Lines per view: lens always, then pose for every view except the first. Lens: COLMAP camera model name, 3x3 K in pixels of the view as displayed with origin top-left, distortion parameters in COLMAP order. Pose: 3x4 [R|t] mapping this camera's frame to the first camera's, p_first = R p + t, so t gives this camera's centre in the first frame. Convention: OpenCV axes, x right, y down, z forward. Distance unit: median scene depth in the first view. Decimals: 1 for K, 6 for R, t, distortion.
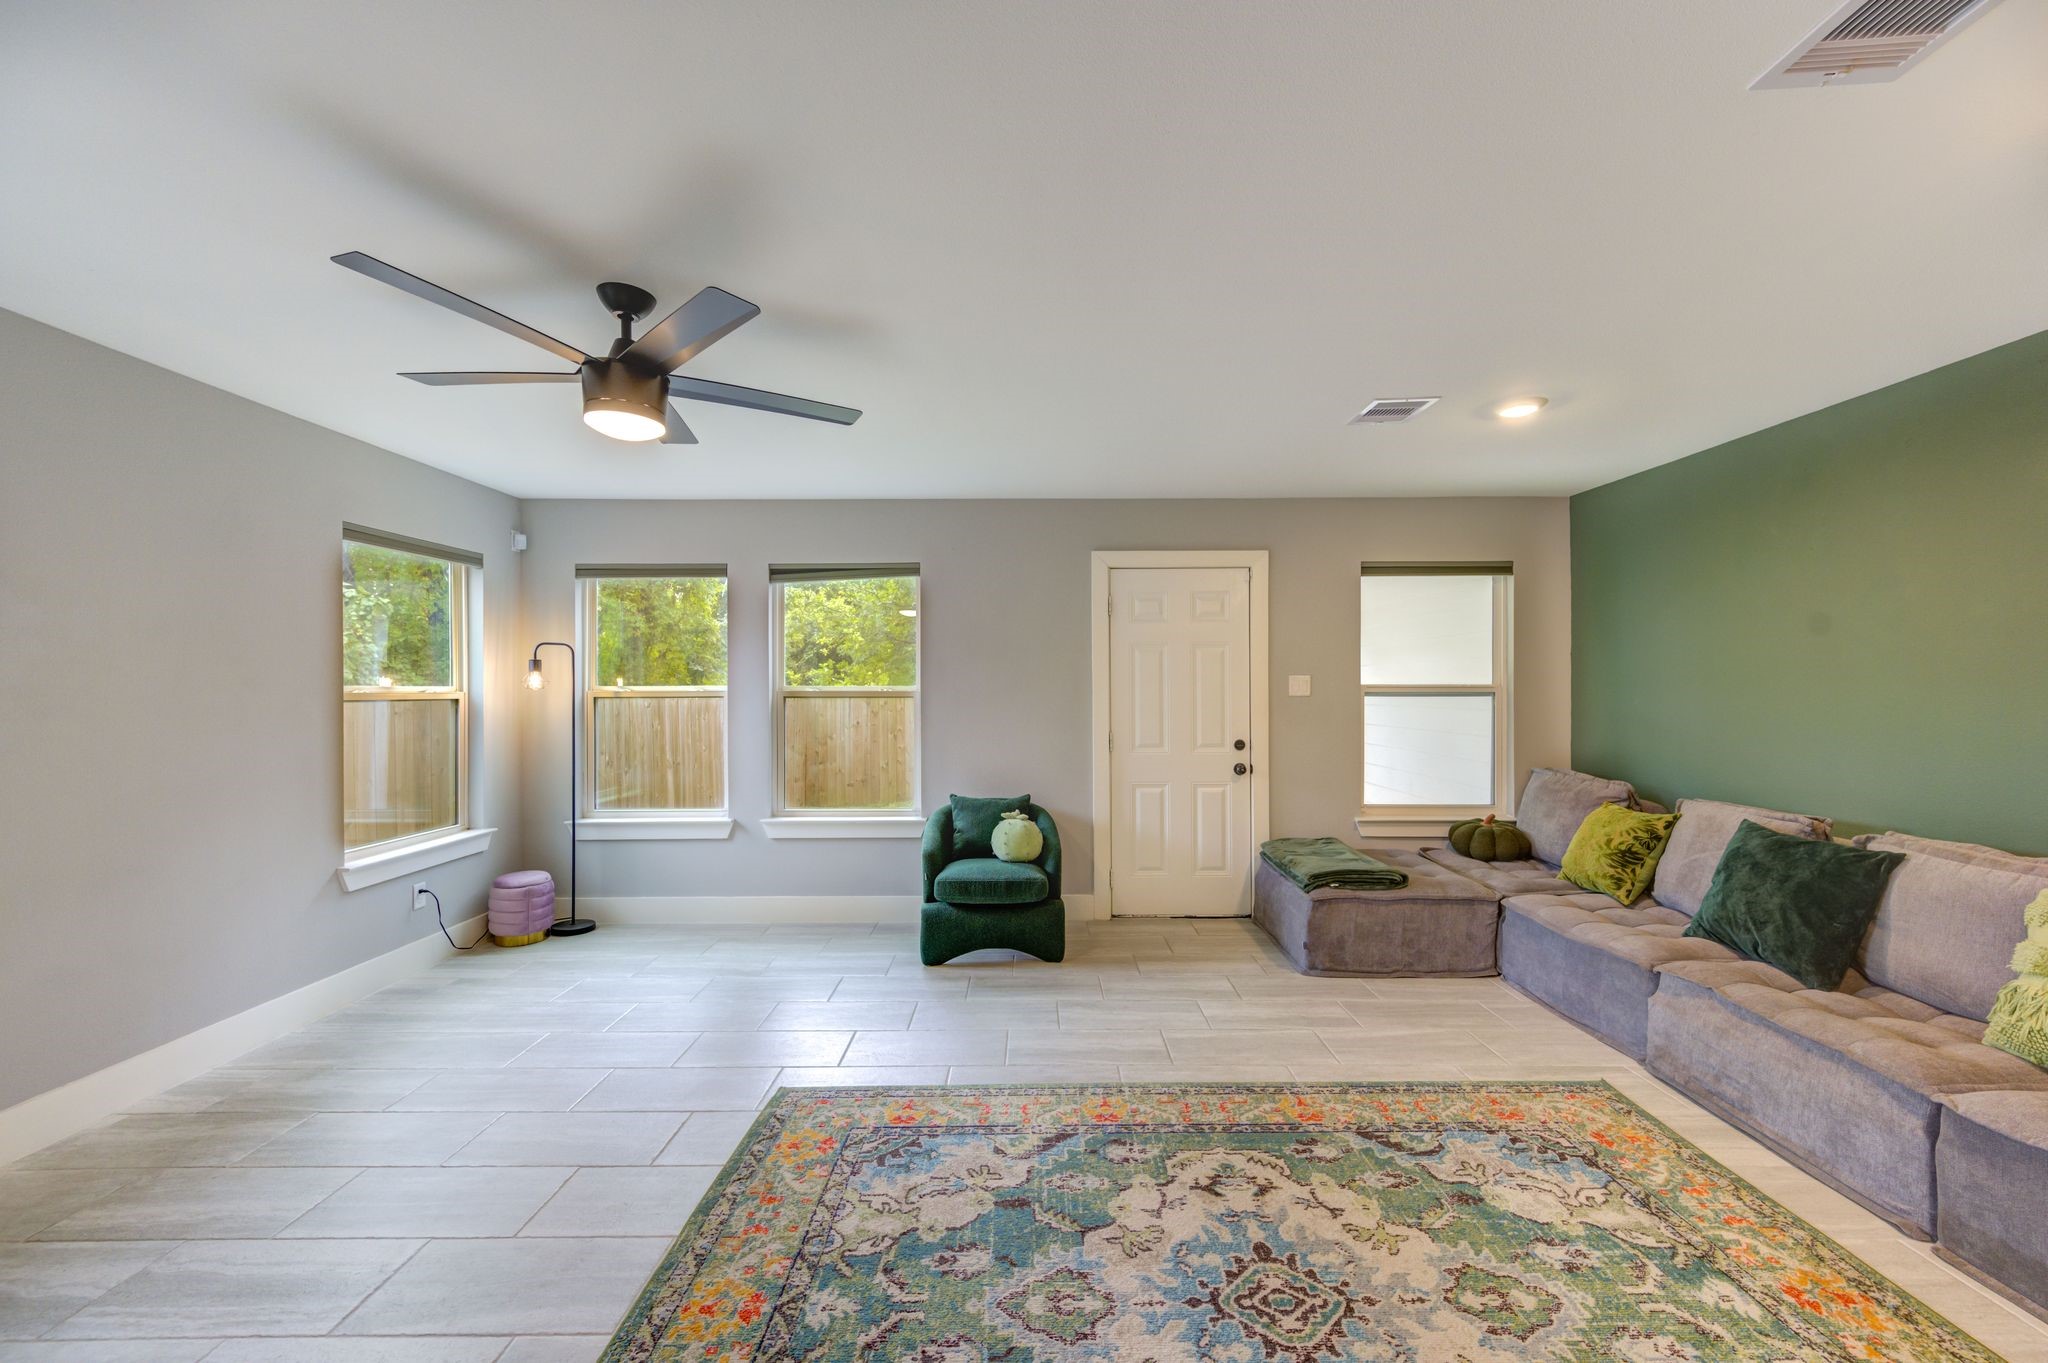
lens RADIAL K [[804.9, 0, 1032.7], [0, 804.9, 689.2], [0, 0, 1]] dist [0.001577, -0.000275]
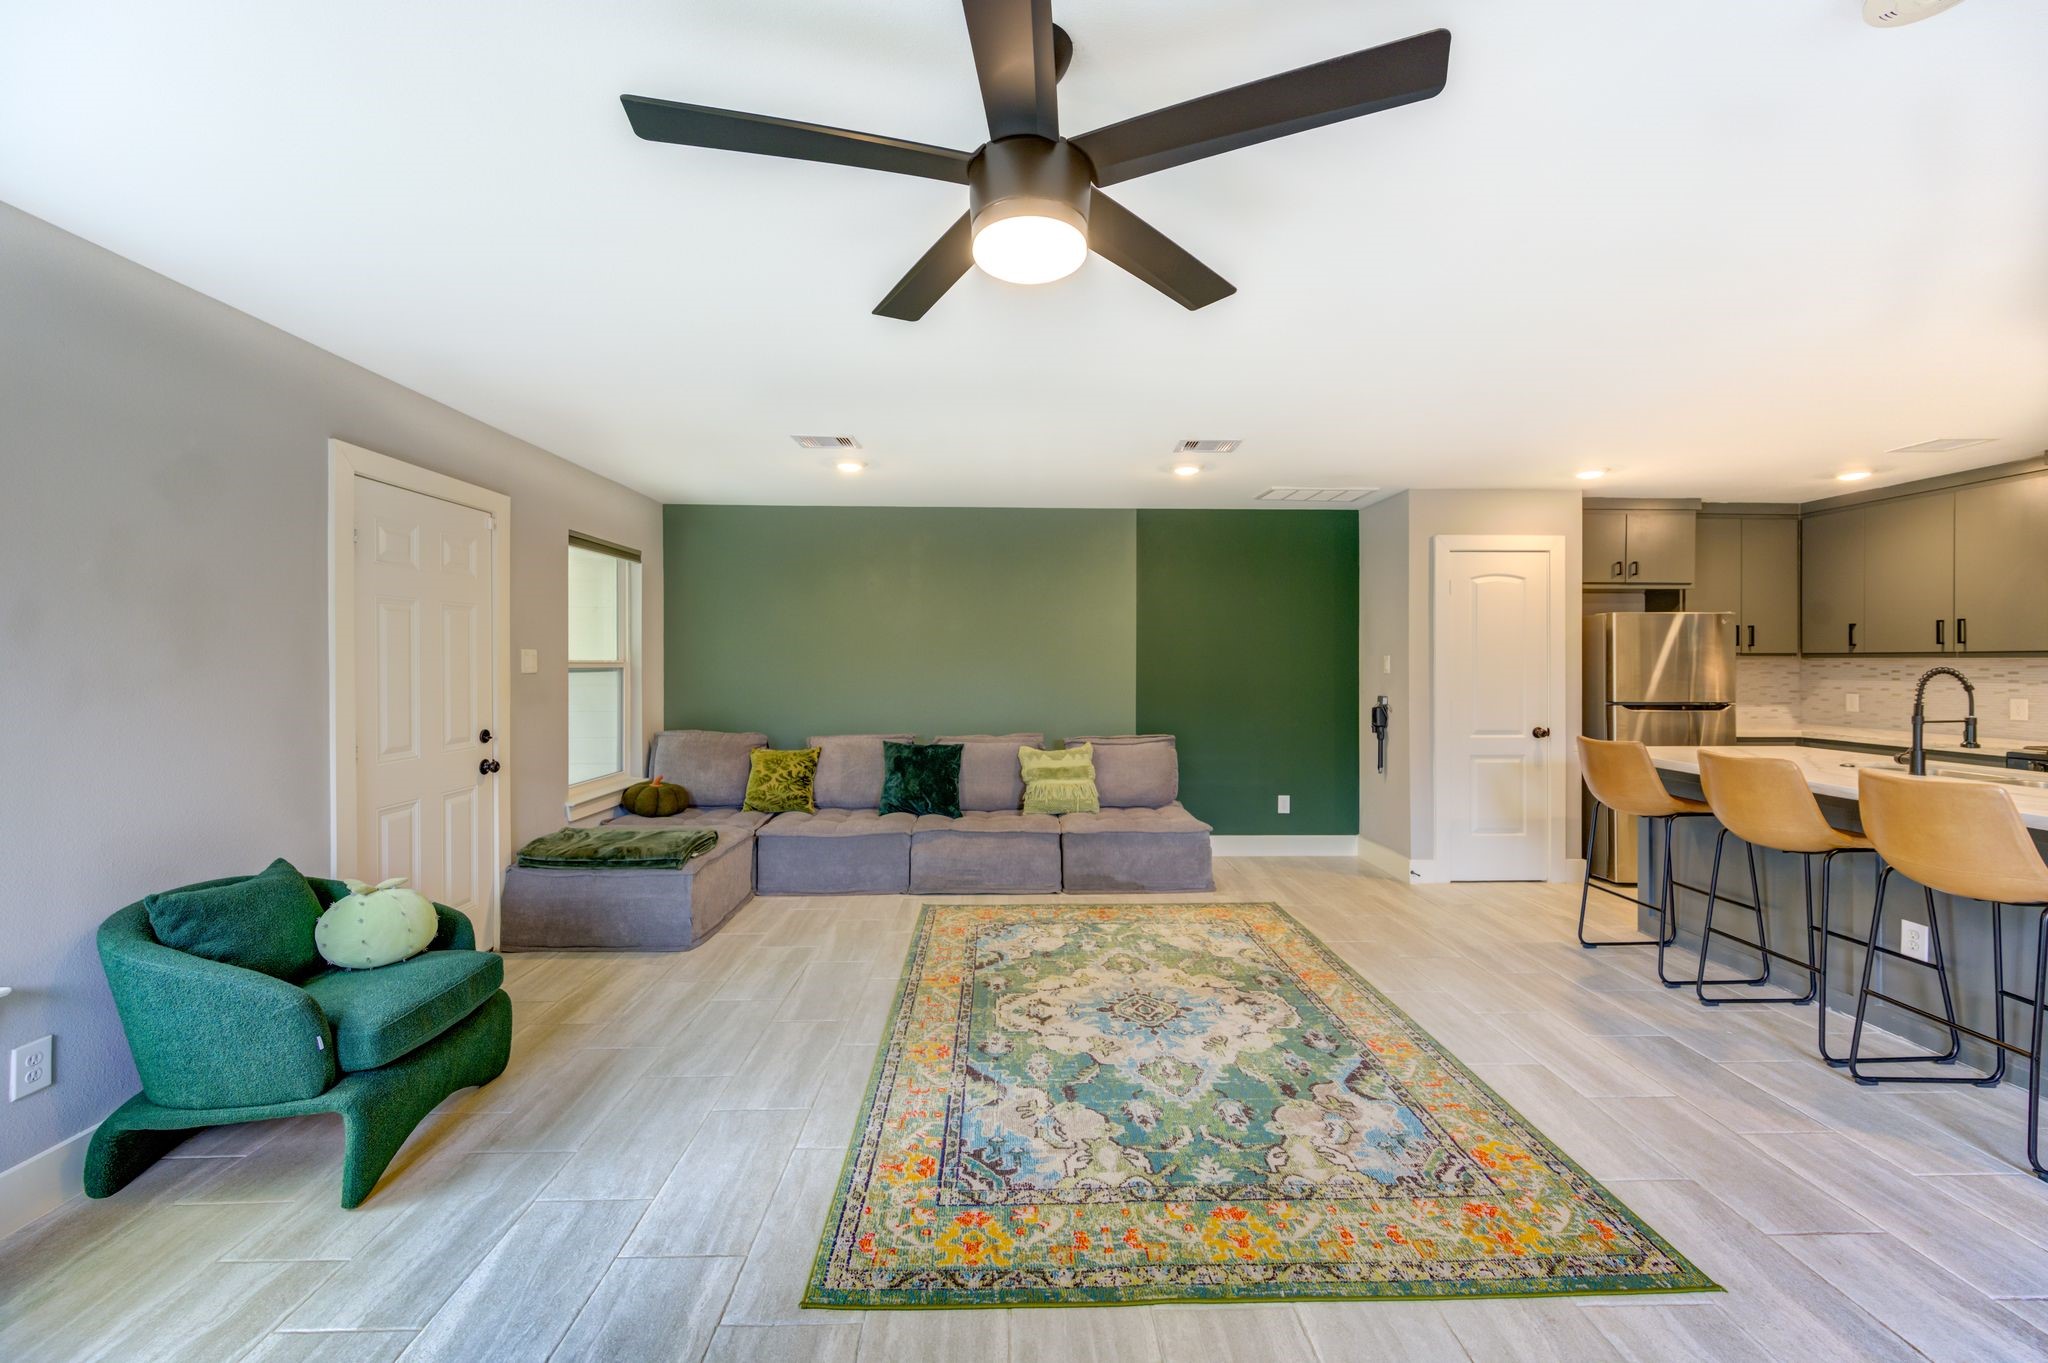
lens RADIAL K [[808.3, 0, 1026.8], [0, 808.3, 662.3], [0, 0, 1]] dist [0.002113, -0.000240]
pose [[-0.025960, 0.000884, 0.999663, -0.883275], [0.001242, 0.999999, -0.000852, -0.002787], [-0.999662, 0.001219, -0.025961, 0.786138]]
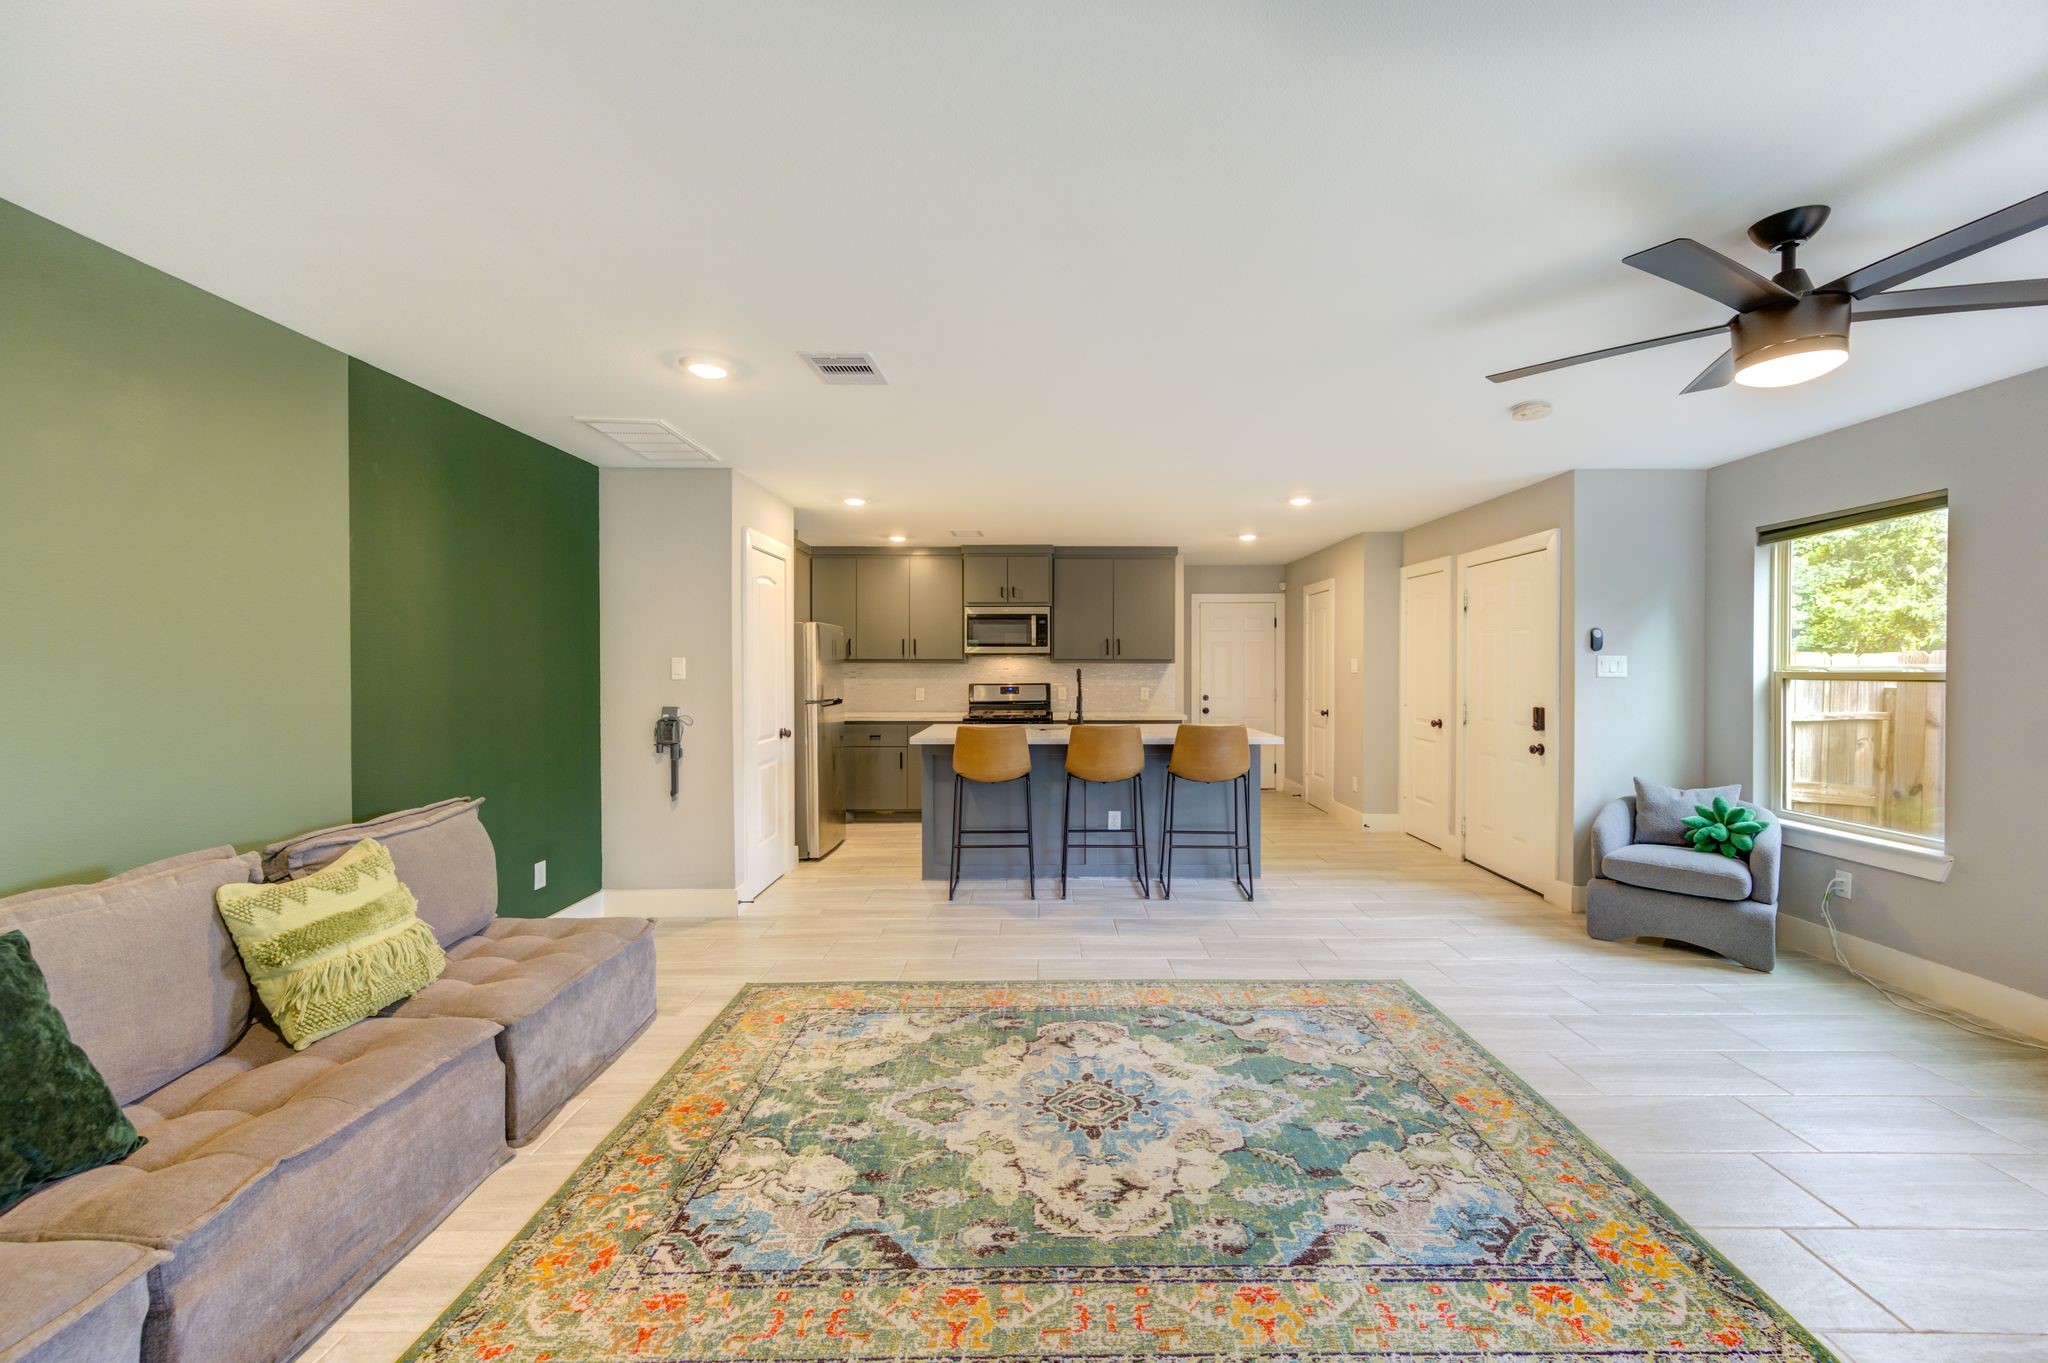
lens RADIAL K [[811.0, 0, 1046.7], [0, 811.0, 671.4], [0, 0, 1]] dist [0.001935, -0.000315]
pose [[-0.999988, 0.001594, -0.004679, 0.236555], [0.001556, 0.999967, 0.007971, -0.004040], [0.004692, 0.007964, -0.999957, 1.452042]]
